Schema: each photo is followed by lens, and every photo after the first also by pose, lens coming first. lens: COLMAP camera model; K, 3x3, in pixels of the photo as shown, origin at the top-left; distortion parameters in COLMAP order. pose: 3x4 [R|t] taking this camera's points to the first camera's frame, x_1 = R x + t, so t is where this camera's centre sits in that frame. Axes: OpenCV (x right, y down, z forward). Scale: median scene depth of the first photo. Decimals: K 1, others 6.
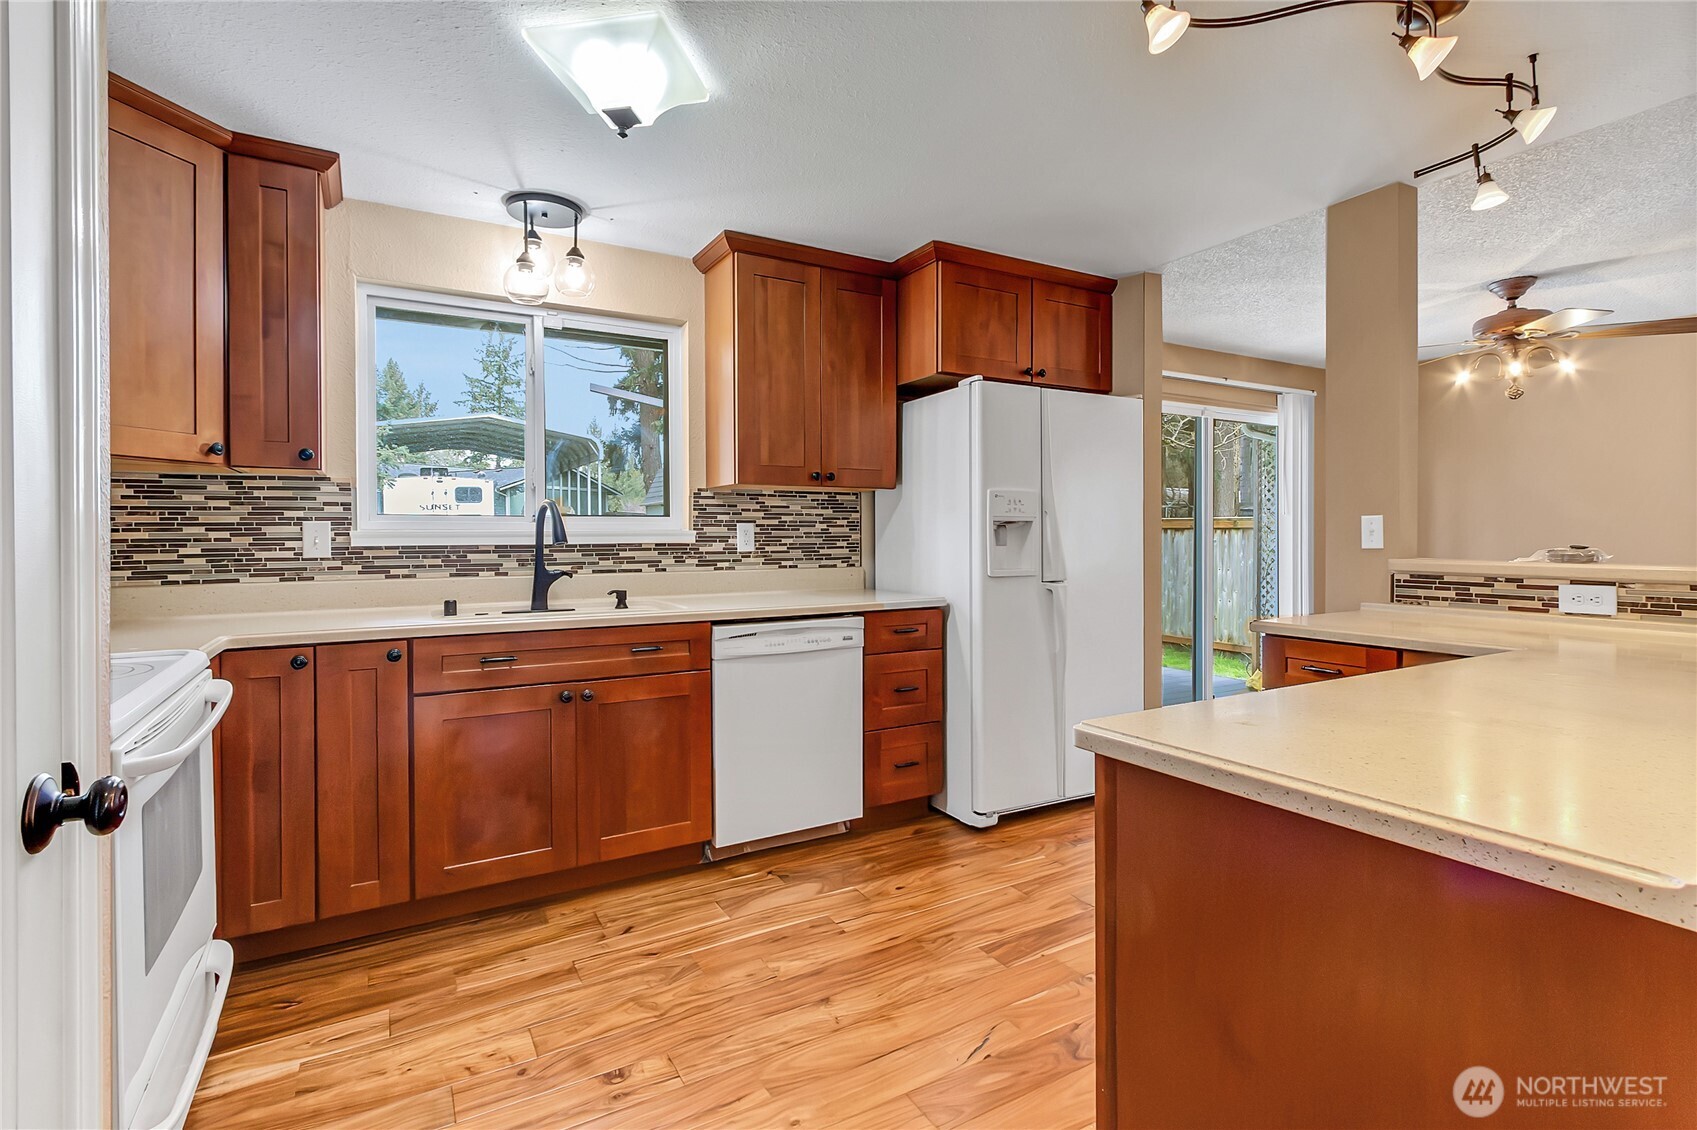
lens RADIAL K [[807.1, 0, 828.8], [0, 807.1, 536.2], [0, 0, 1]] dist [0.000852, 0.000053]
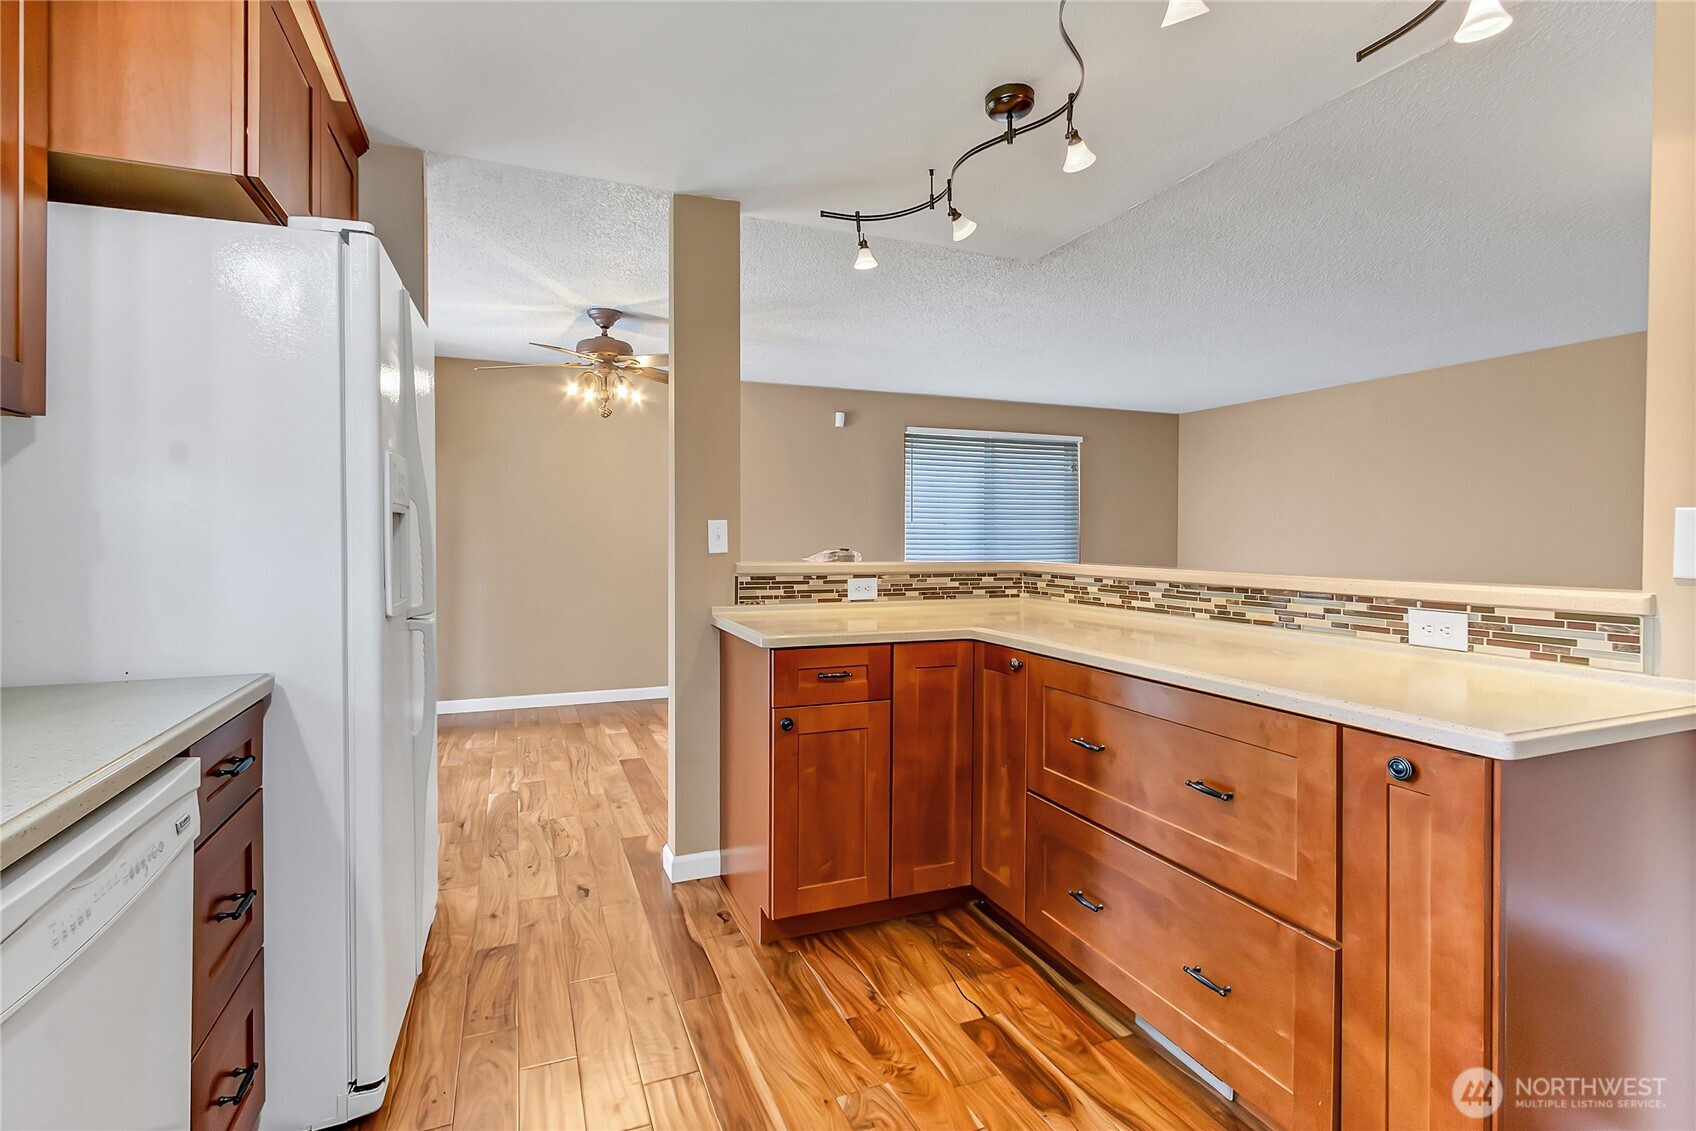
lens RADIAL K [[805.1, 0, 853.0], [0, 805.1, 546.0], [0, 0, 1]] dist [0.004123, -0.007419]
pose [[0.115806, -0.011533, 0.993205, -0.308797], [-0.005284, 0.999911, 0.012227, -0.006838], [-0.993258, -0.006664, 0.115735, 0.700341]]
